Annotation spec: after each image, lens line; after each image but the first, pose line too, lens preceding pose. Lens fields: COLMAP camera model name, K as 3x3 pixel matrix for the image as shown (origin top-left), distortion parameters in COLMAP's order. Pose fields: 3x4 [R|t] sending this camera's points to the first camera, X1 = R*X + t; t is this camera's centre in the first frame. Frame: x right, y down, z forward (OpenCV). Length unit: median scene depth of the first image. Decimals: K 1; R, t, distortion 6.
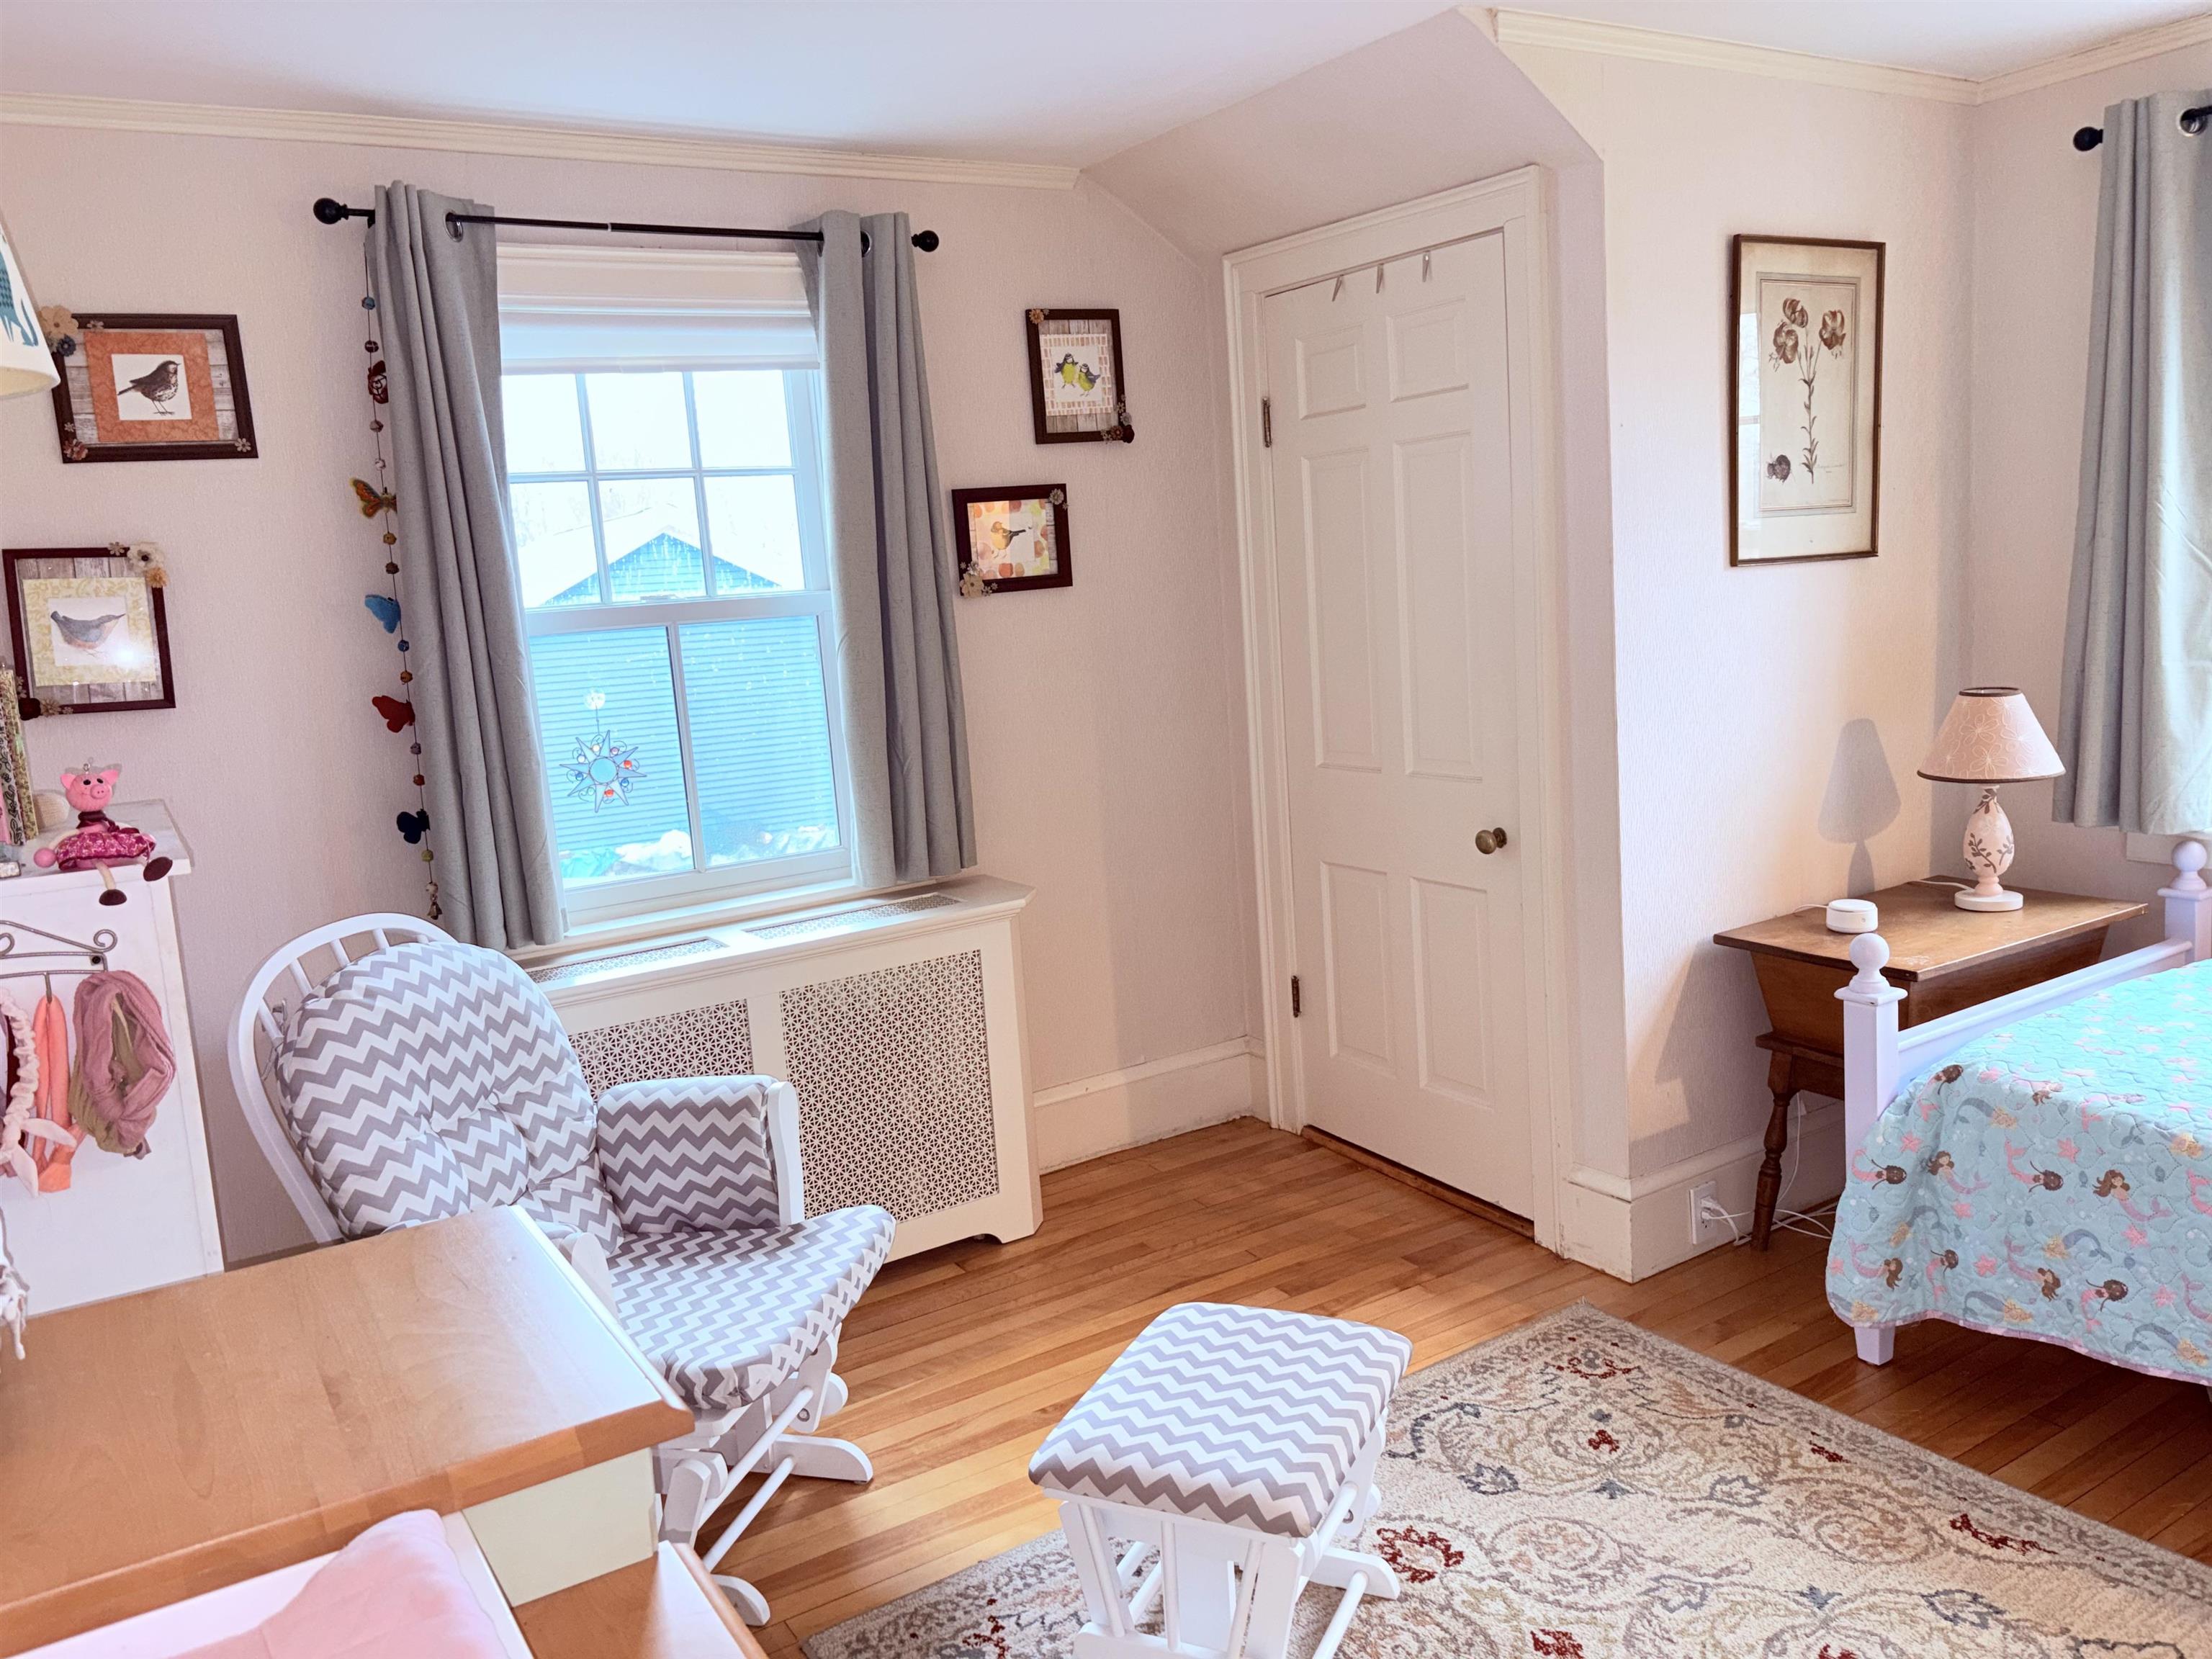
lens RADIAL K [[1648.1, 0, 1106.0], [0, 1648.1, 829.5], [0, 0, 1]] dist [0.006891, -0.002631]
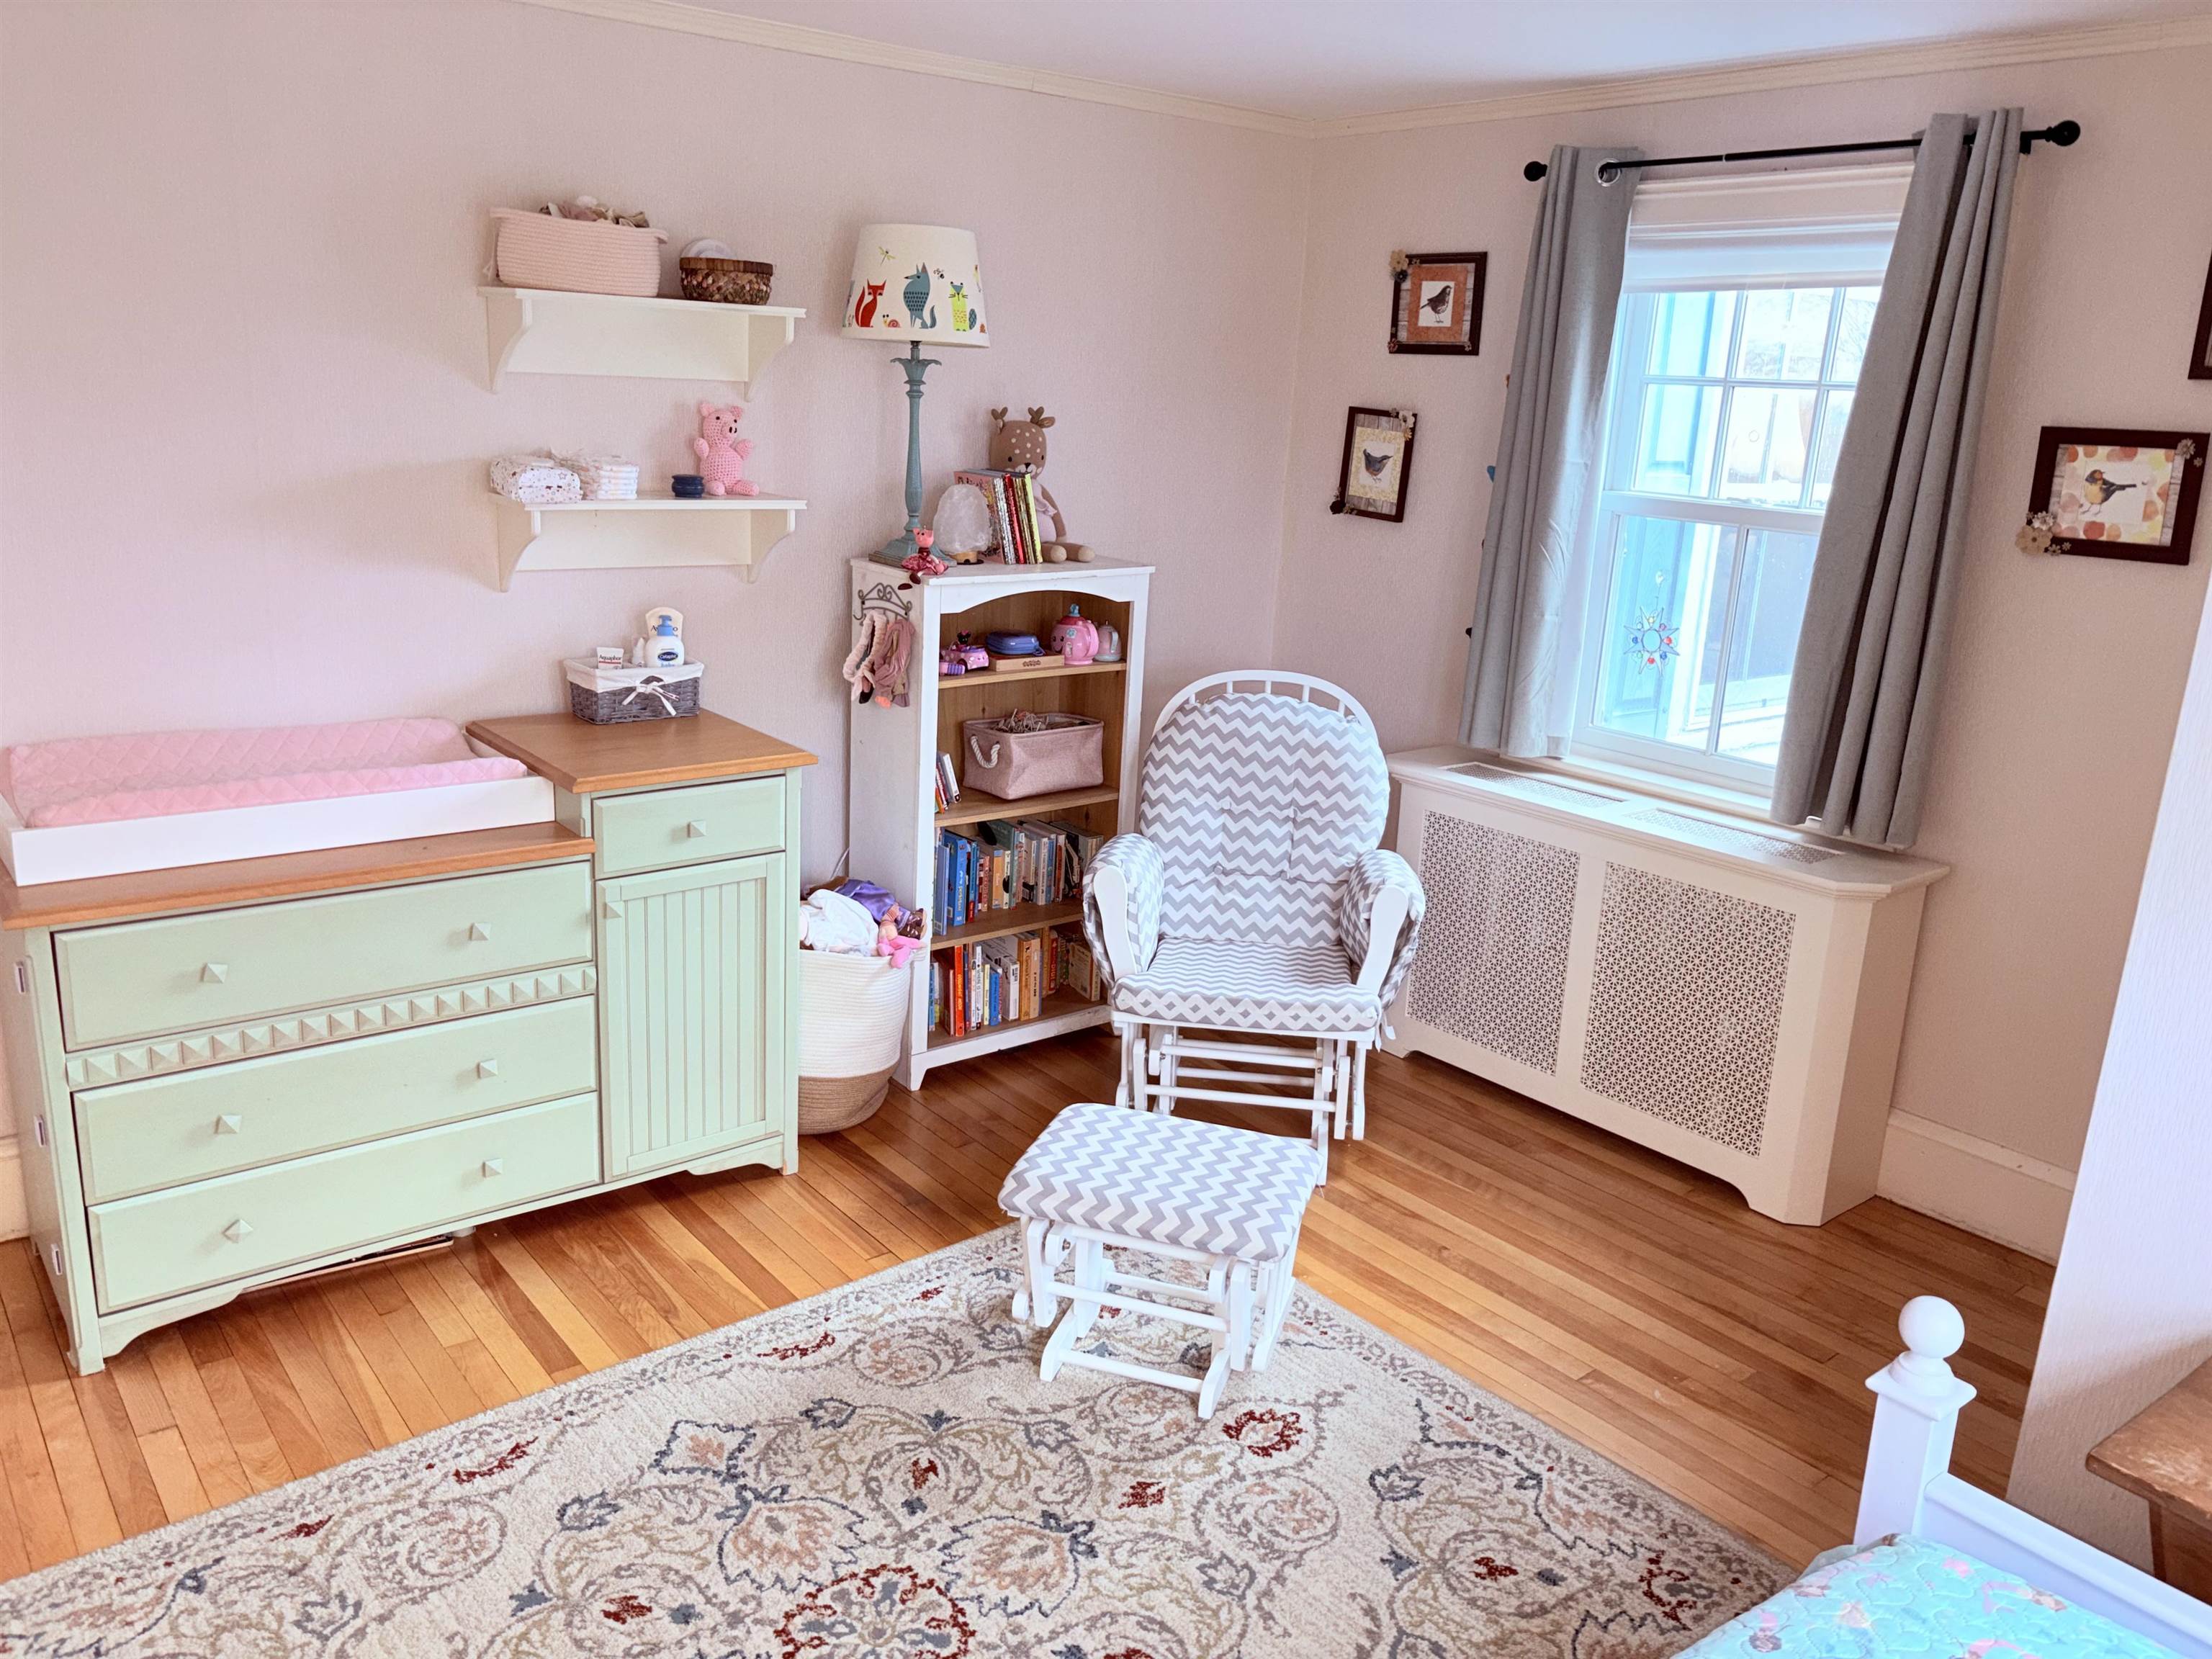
lens RADIAL K [[1686.7, 0, 1107.3], [0, 1686.7, 799.4], [0, 0, 1]] dist [0.014168, -0.003720]
pose [[0.117708, 0.320148, -0.940027, 0.911307], [-0.199596, 0.934917, 0.293414, -0.231240], [0.972783, 0.153088, 0.173947, 0.506564]]
